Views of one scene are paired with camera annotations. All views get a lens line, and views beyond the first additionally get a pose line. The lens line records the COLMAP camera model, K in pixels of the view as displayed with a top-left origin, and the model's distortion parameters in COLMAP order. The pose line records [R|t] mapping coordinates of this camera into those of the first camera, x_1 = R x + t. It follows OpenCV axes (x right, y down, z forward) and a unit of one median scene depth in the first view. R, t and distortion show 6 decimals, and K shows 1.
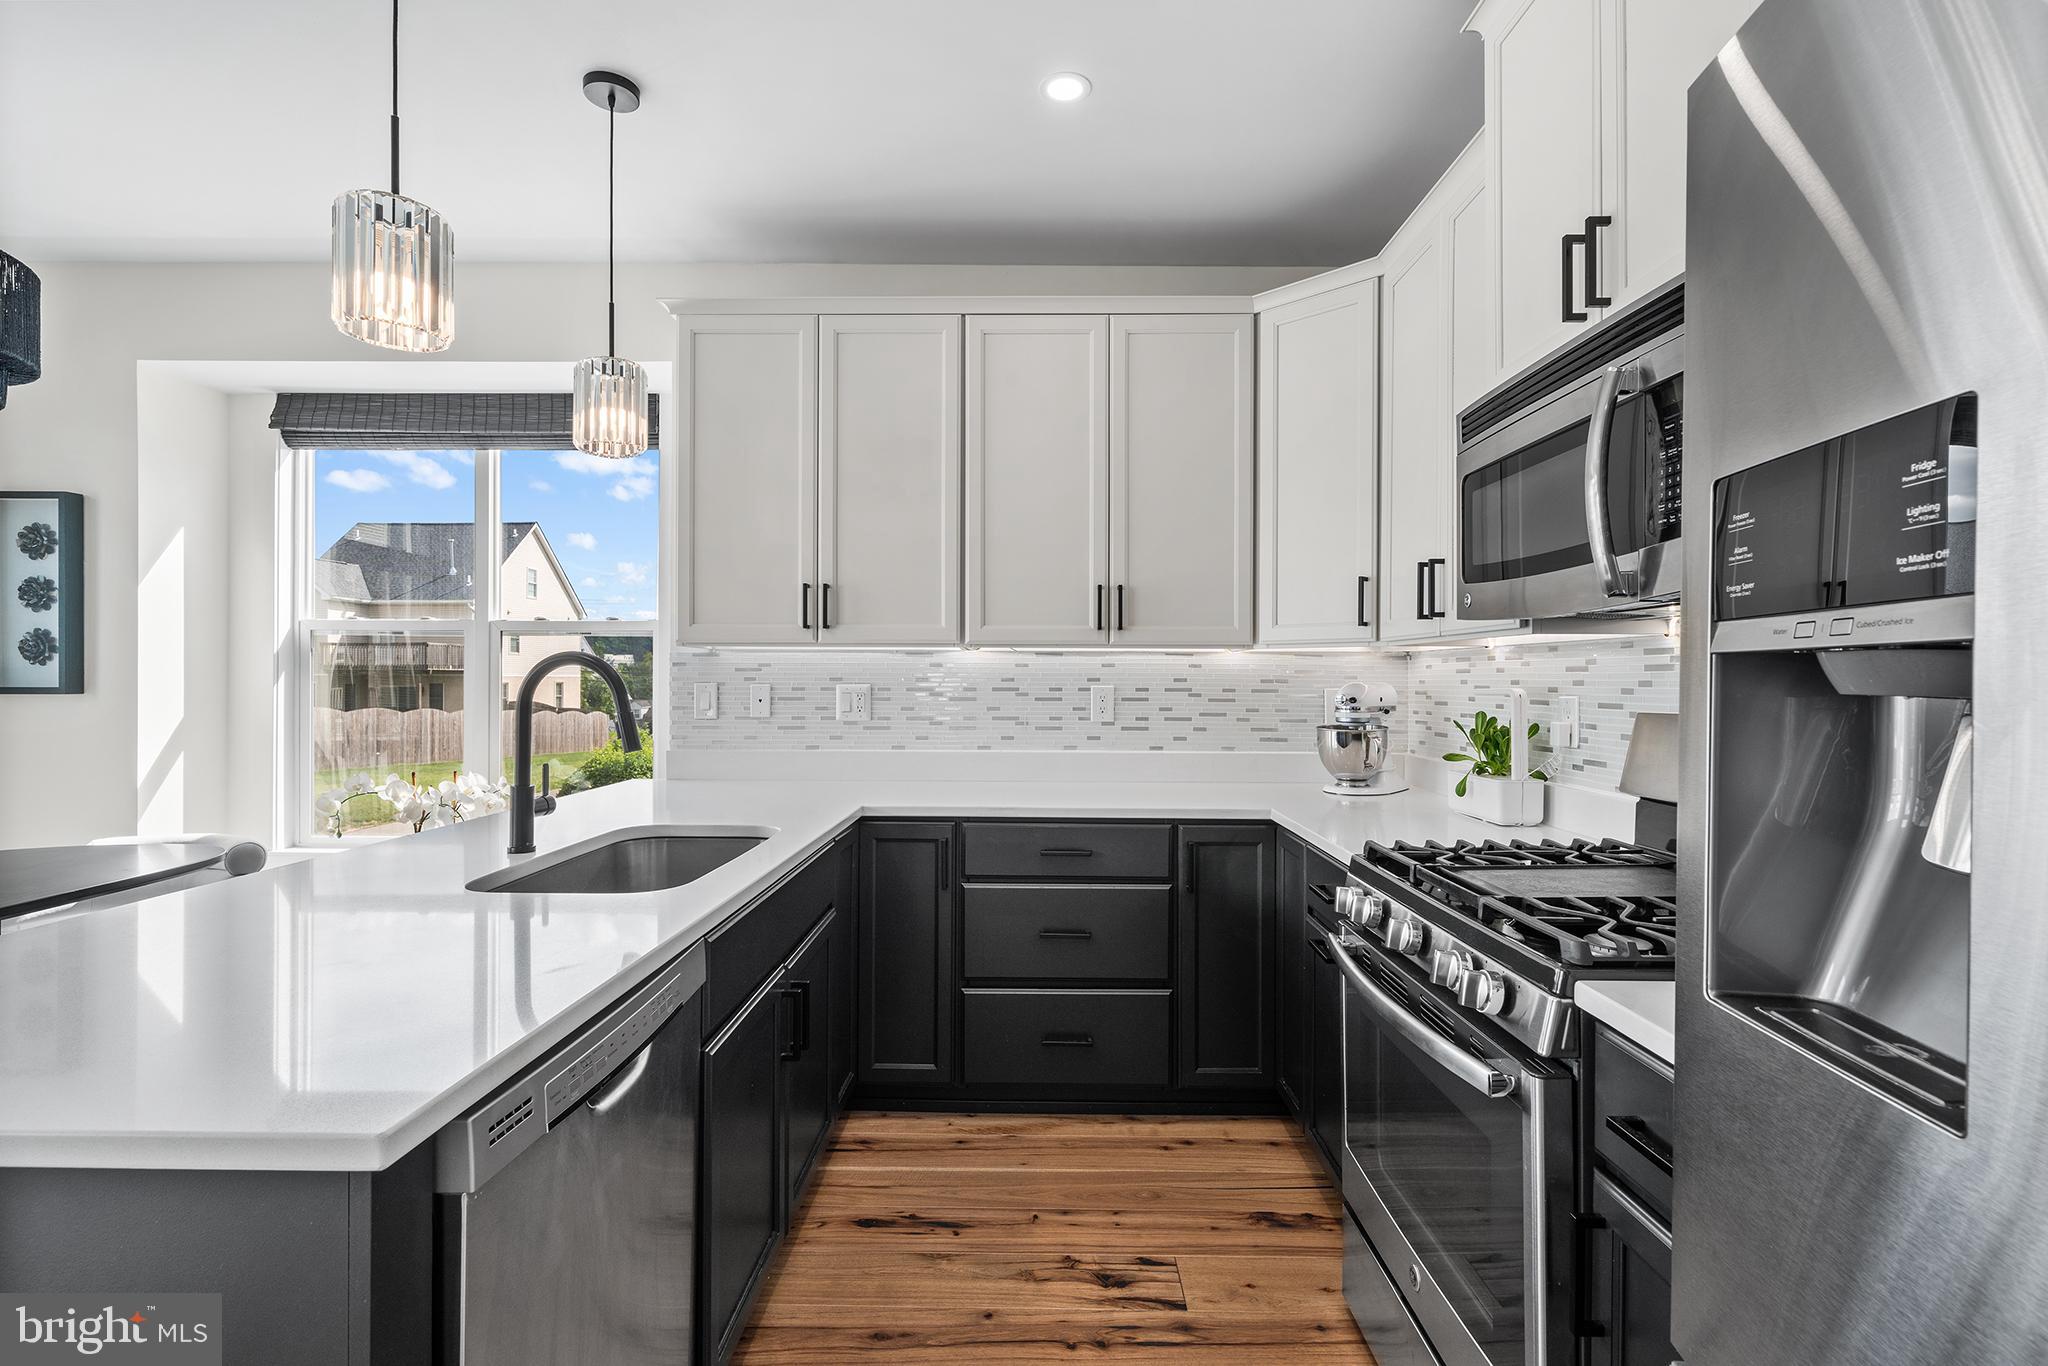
lens RADIAL K [[960.2, 0, 1022.8], [0, 960.2, 673.4], [0, 0, 1]] dist [0.000504, -0.000094]
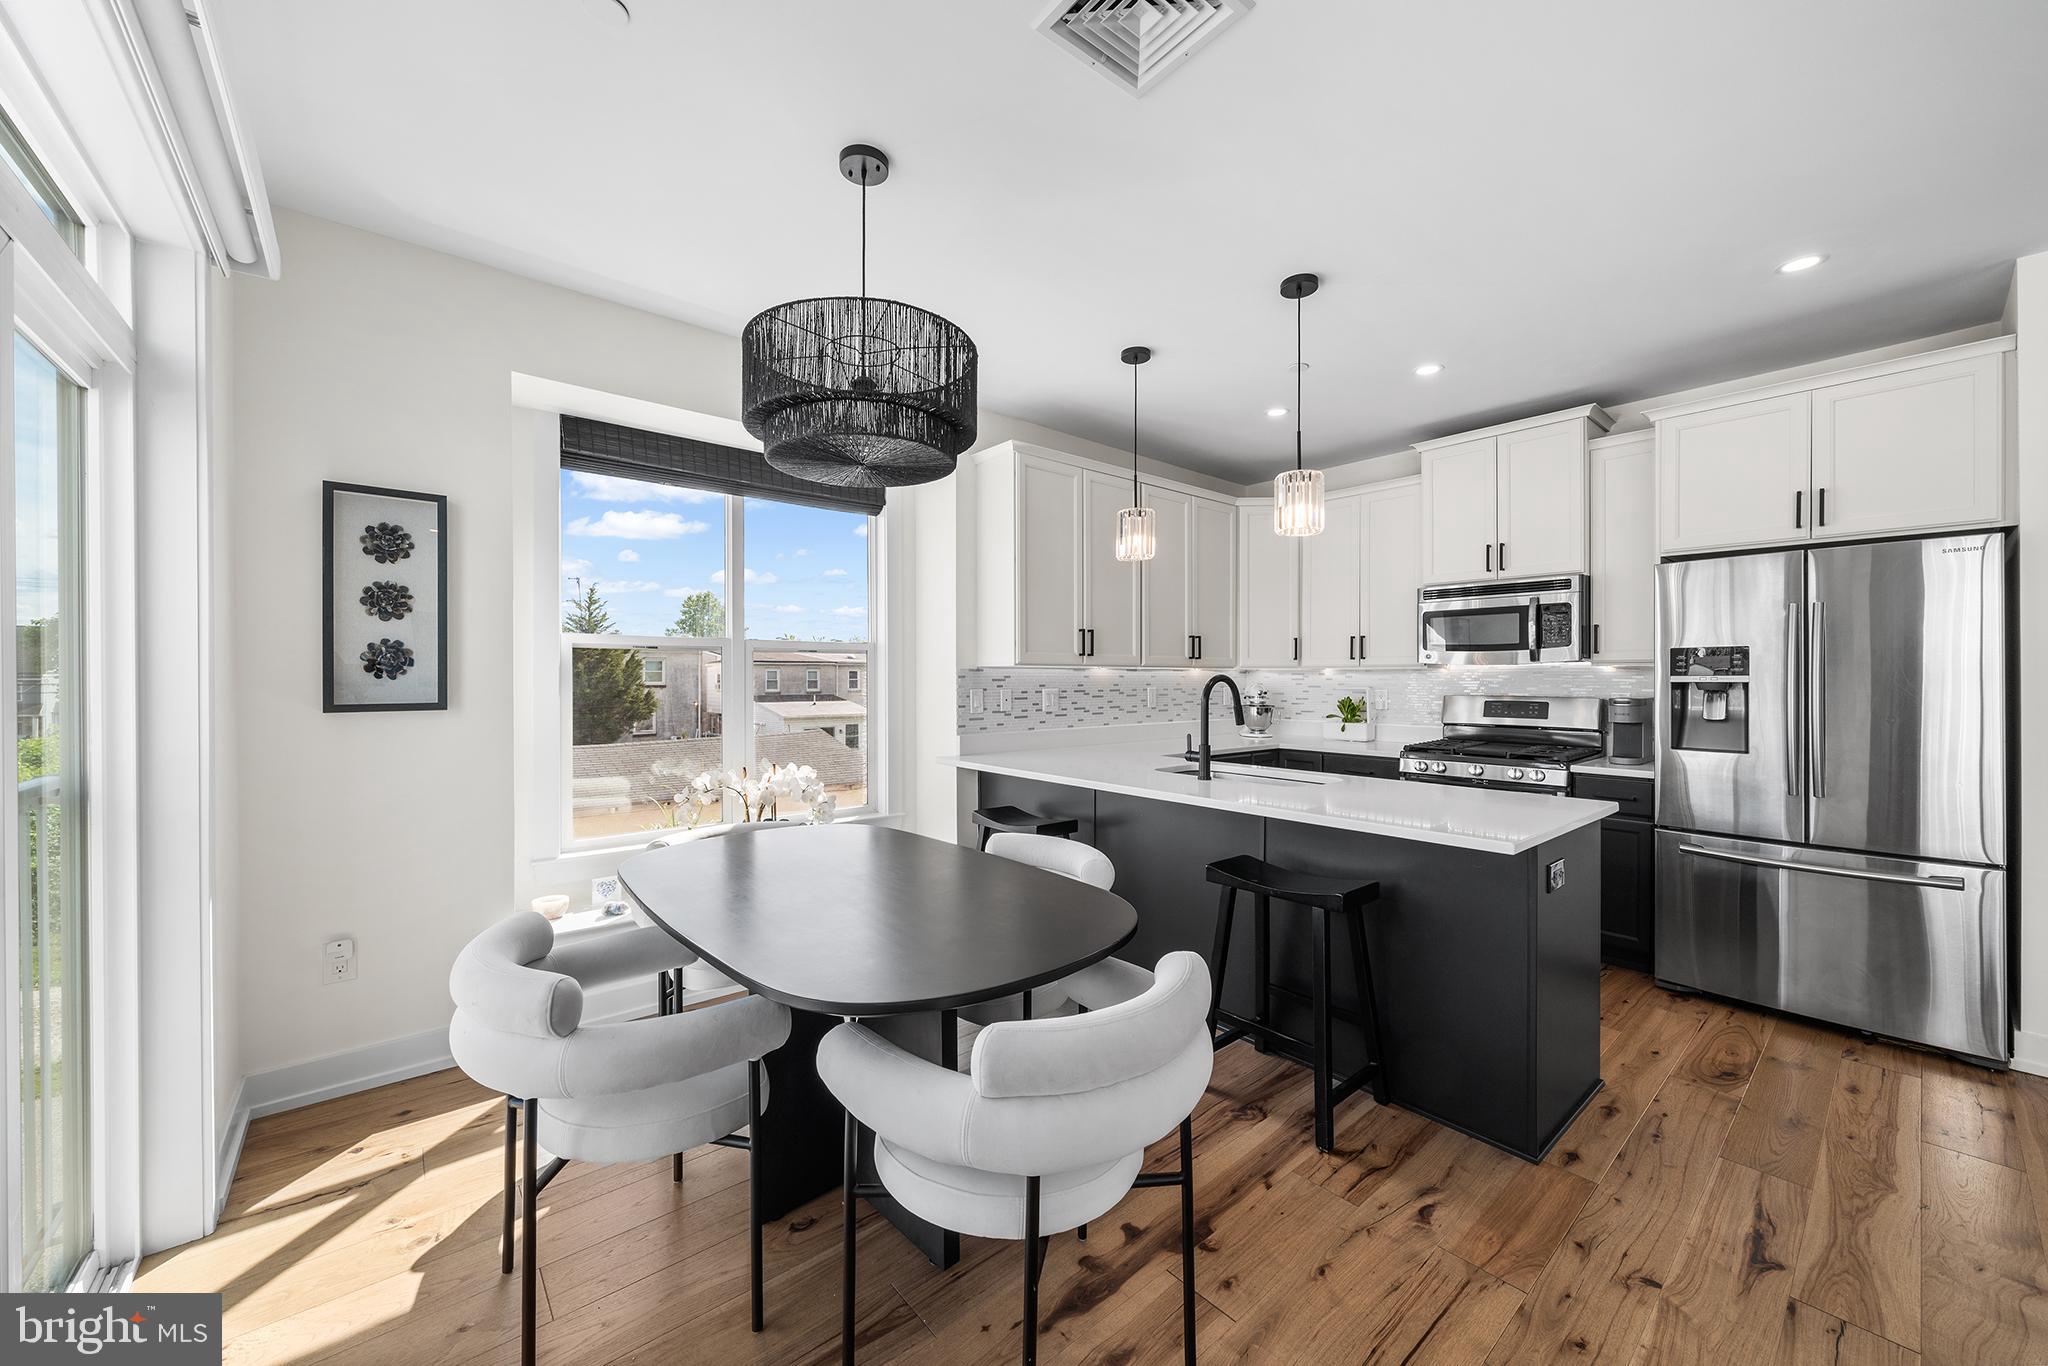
lens RADIAL K [[776.6, 0, 1039.2], [0, 776.6, 673.6], [0, 0, 1]] dist [-0.002411, 0.000719]
pose [[0.744038, -0.000386, 0.668138, -1.336840], [-0.000893, 0.999998, 0.001573, -0.020135], [-0.668137, -0.001767, 0.744036, 0.051515]]
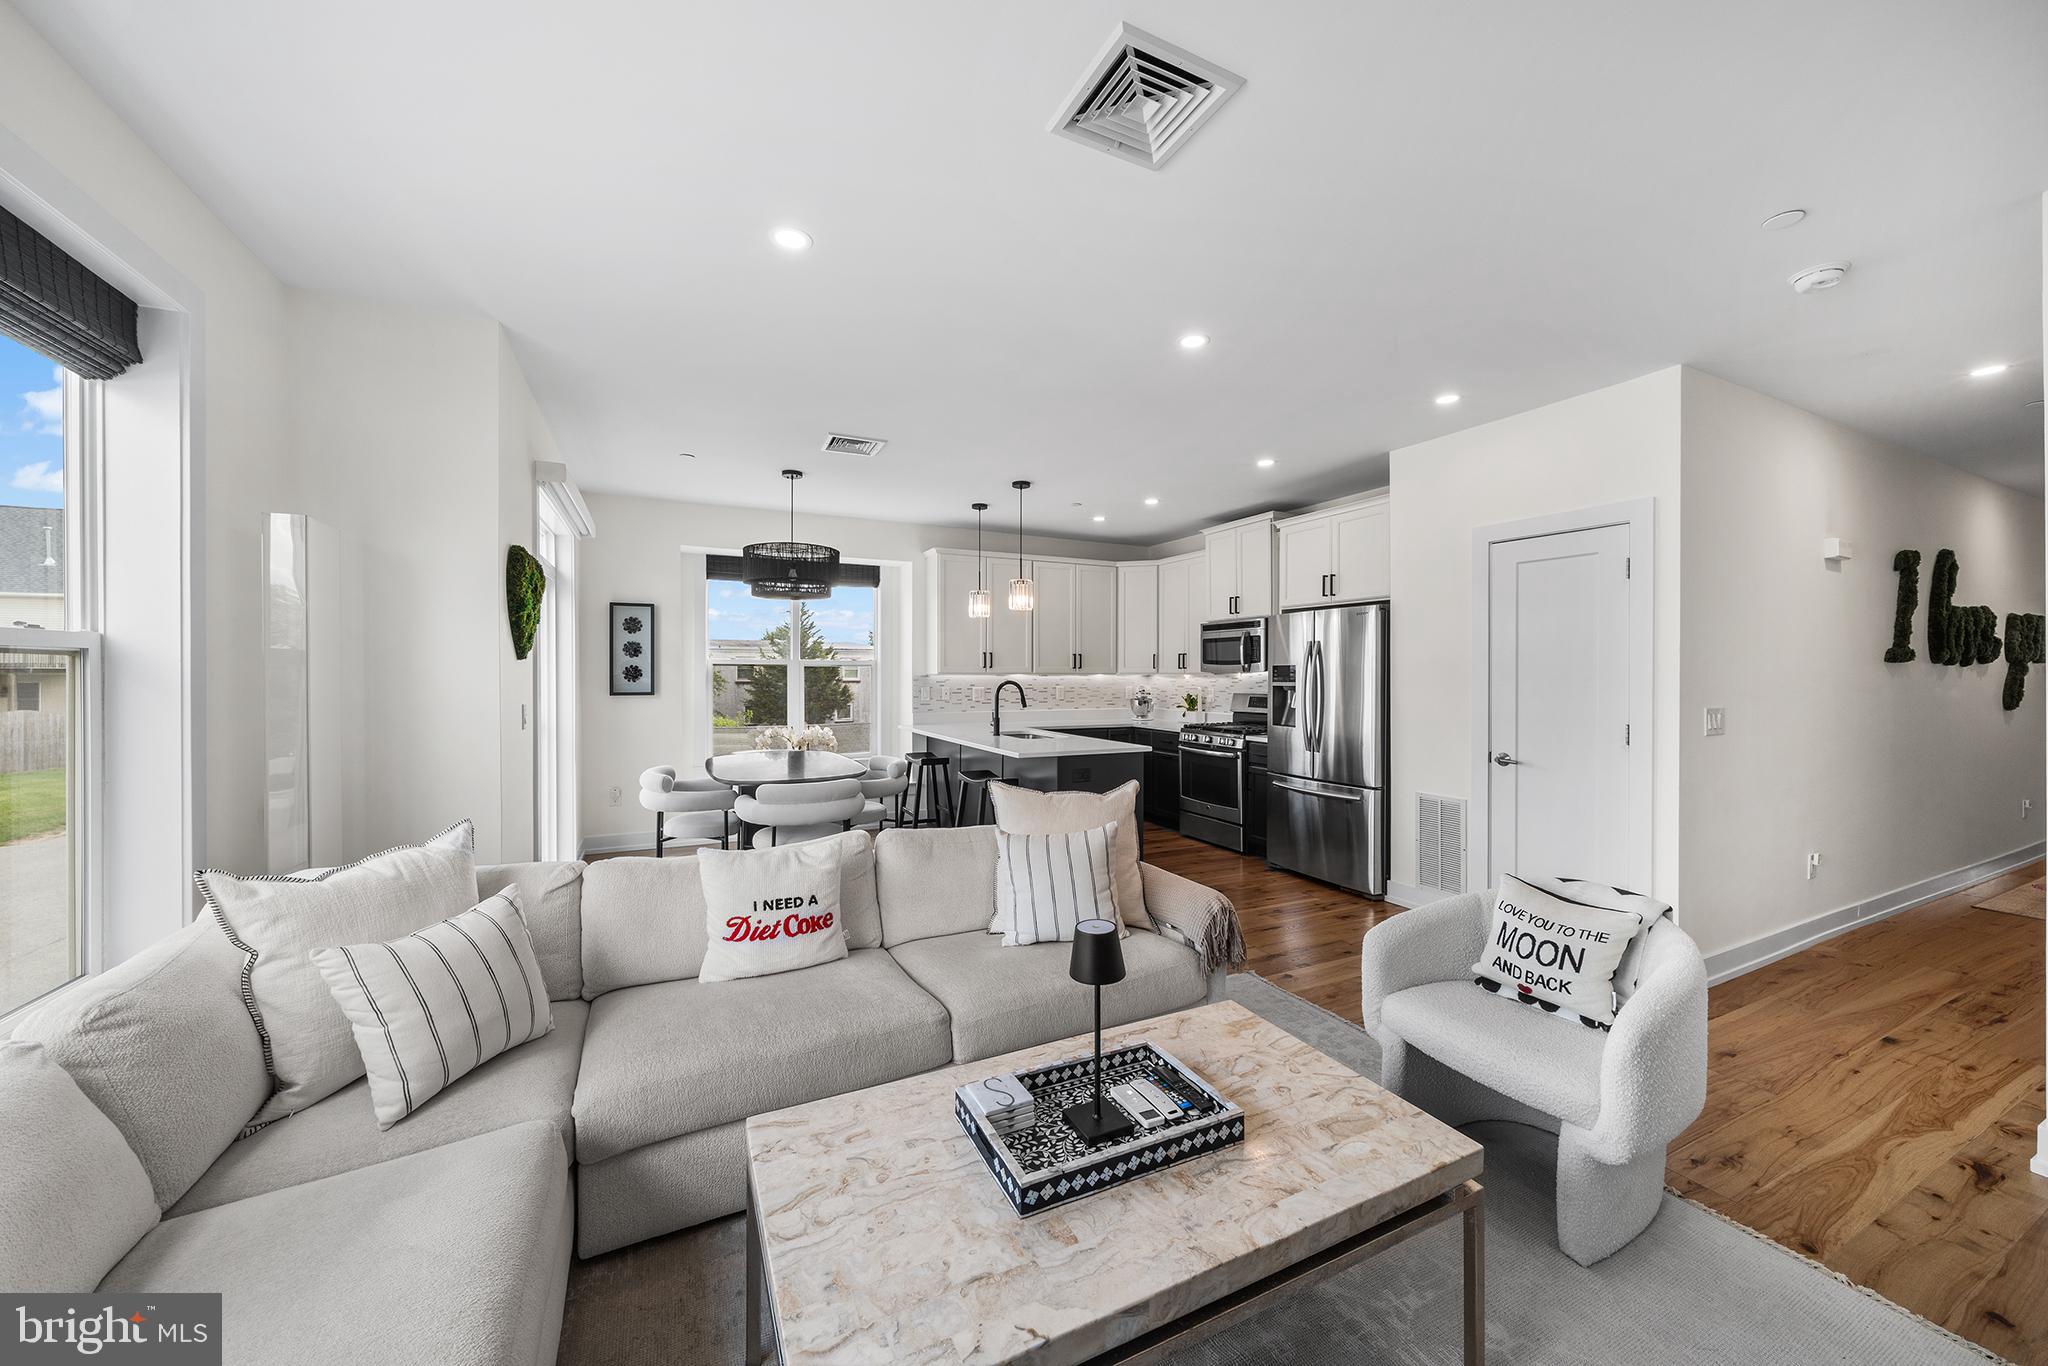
lens RADIAL K [[776.6, 0, 1035.9], [0, 776.6, 666.4], [0, 0, 1]] dist [-0.002411, 0.000719]
pose [[0.885693, 0.001704, 0.464268, -1.305204], [-0.000864, 0.999998, -0.002022, -0.052834], [-0.464270, 0.001390, 0.885693, -1.244003]]
